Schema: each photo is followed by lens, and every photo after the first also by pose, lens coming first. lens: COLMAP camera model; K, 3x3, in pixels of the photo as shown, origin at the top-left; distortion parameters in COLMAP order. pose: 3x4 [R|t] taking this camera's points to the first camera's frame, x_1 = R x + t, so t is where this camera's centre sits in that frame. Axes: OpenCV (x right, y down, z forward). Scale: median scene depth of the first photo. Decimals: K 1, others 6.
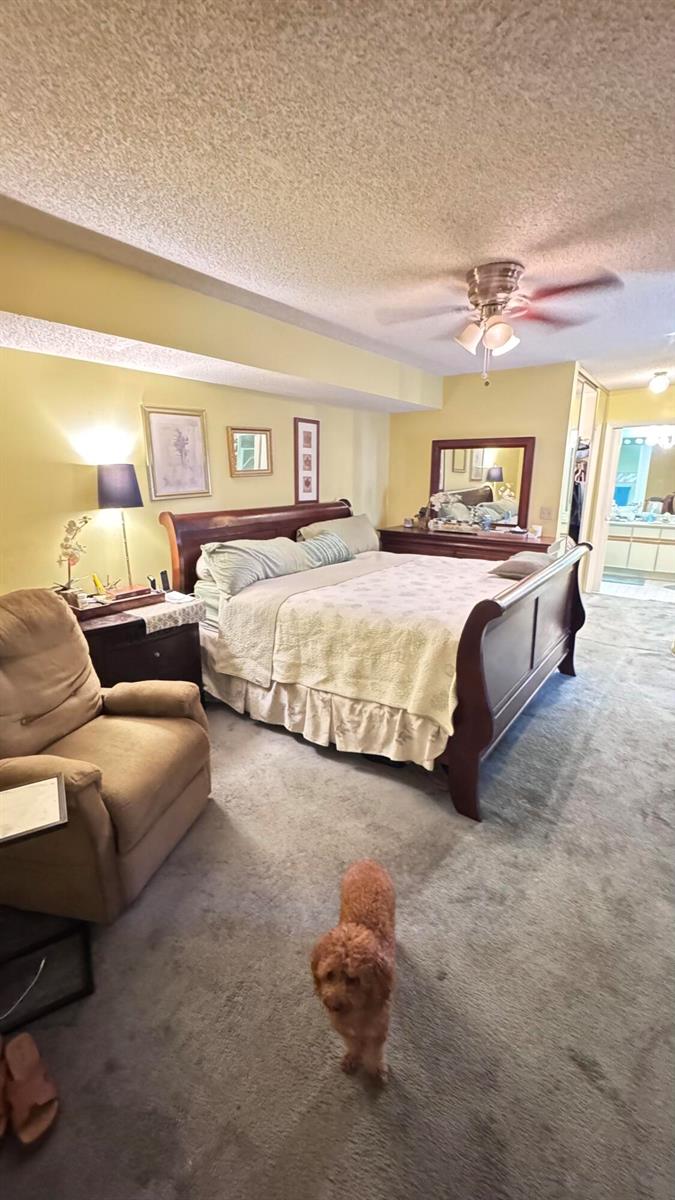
lens RADIAL K [[479.9, 0, 337.2], [0, 479.9, 599.0], [0, 0, 1]] dist [-0.005988, 0.000833]
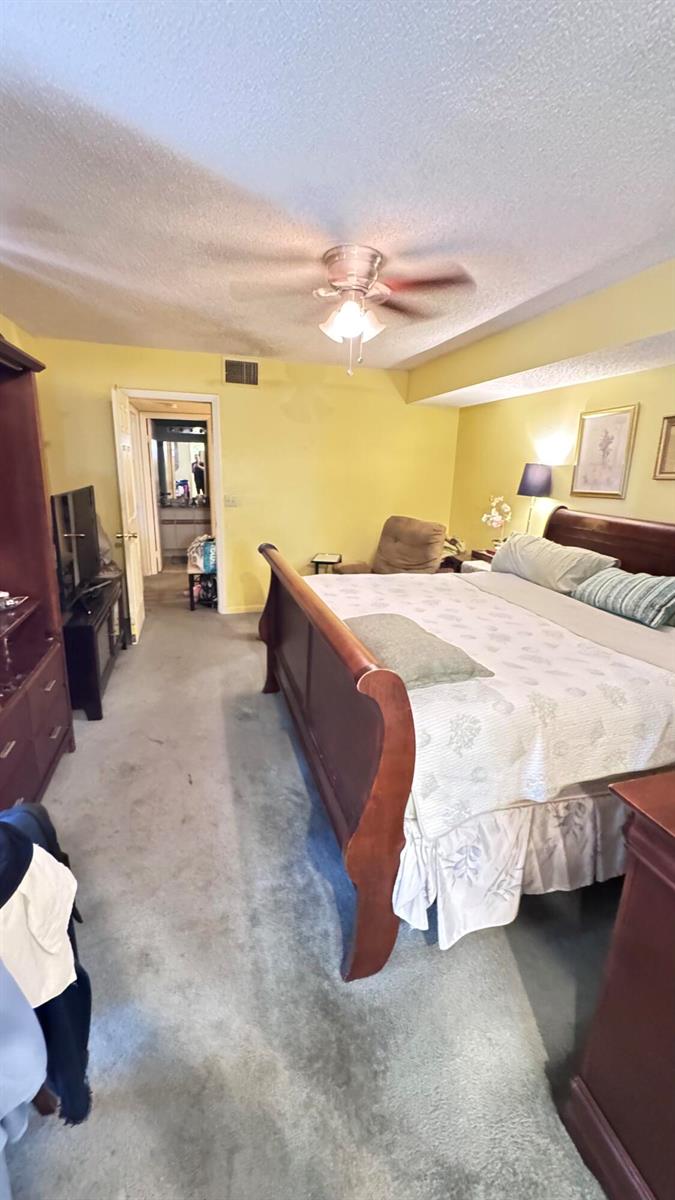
lens RADIAL K [[479.9, 0, 337.2], [0, 479.9, 599.0], [0, 0, 1]] dist [-0.005988, 0.000833]
pose [[-0.600106, 0.202010, -0.773993, 1.081595], [-0.229056, 0.883674, 0.408232, -0.403559], [0.766424, 0.422270, -0.484027, 1.519559]]
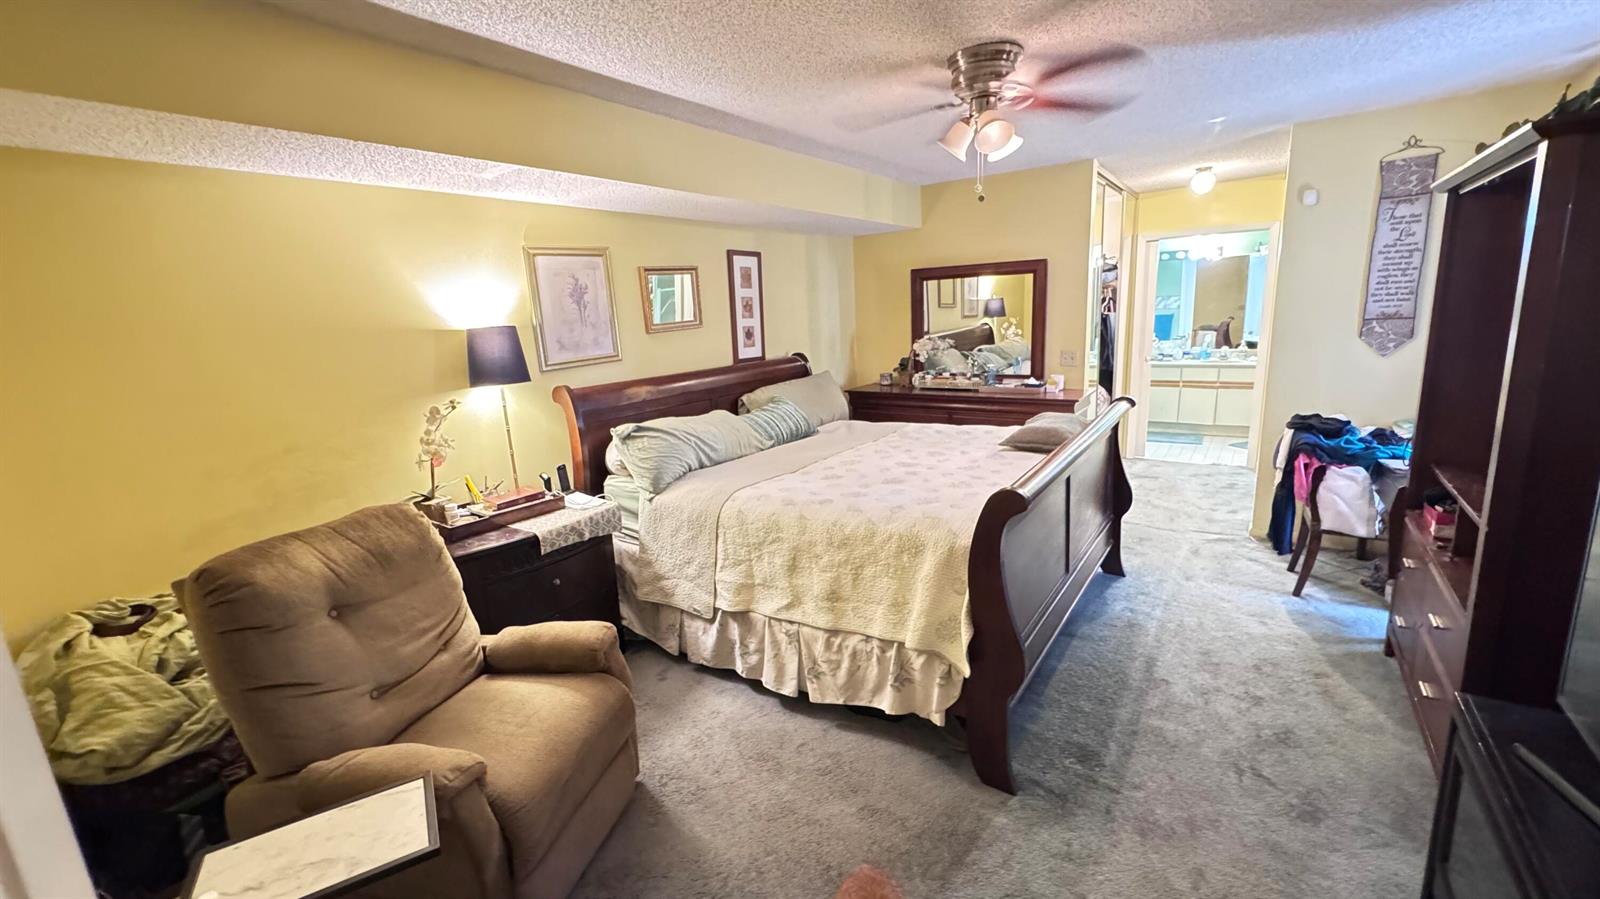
lens RADIAL K [[639.9, 0, 800.0], [0, 639.9, 449.5], [0, 0, 1]] dist [-0.005988, 0.000833]
pose [[0.998529, -0.052800, 0.012310, -0.007588], [0.053301, 0.997579, -0.044677, -0.023576], [-0.009922, 0.045267, 0.998926, 0.015413]]
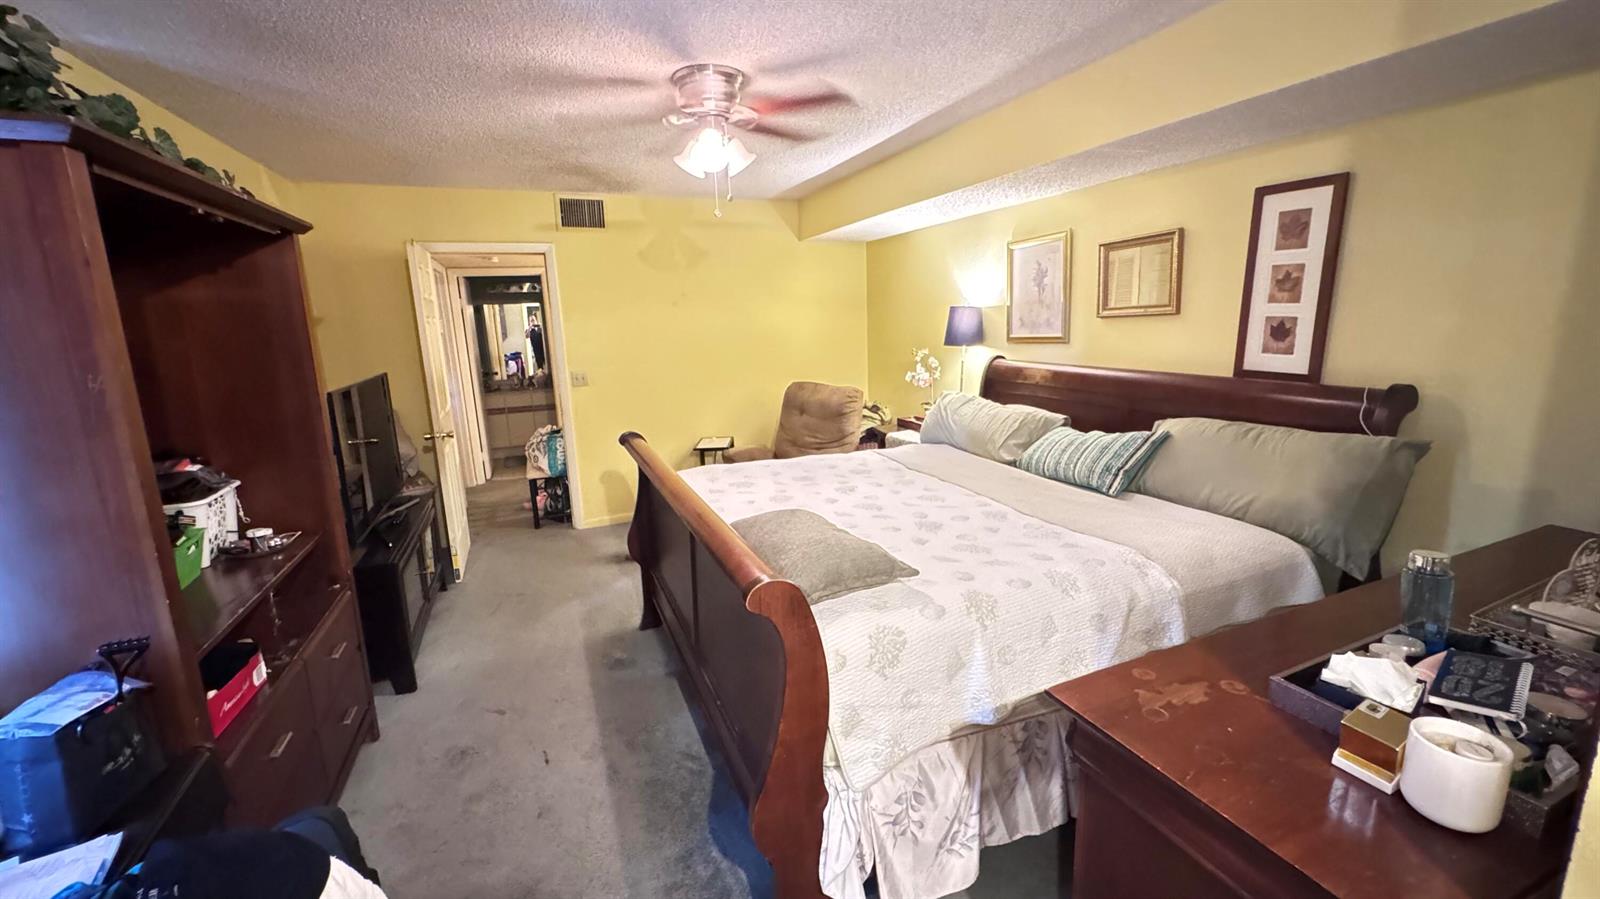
lens RADIAL K [[639.9, 0, 800.0], [0, 639.9, 449.5], [0, 0, 1]] dist [-0.005988, 0.000833]
pose [[-0.504851, 0.197831, -0.840231, 1.101745], [-0.185616, 0.925734, 0.329489, -0.427790], [0.843014, 0.322303, -0.430637, 1.557043]]
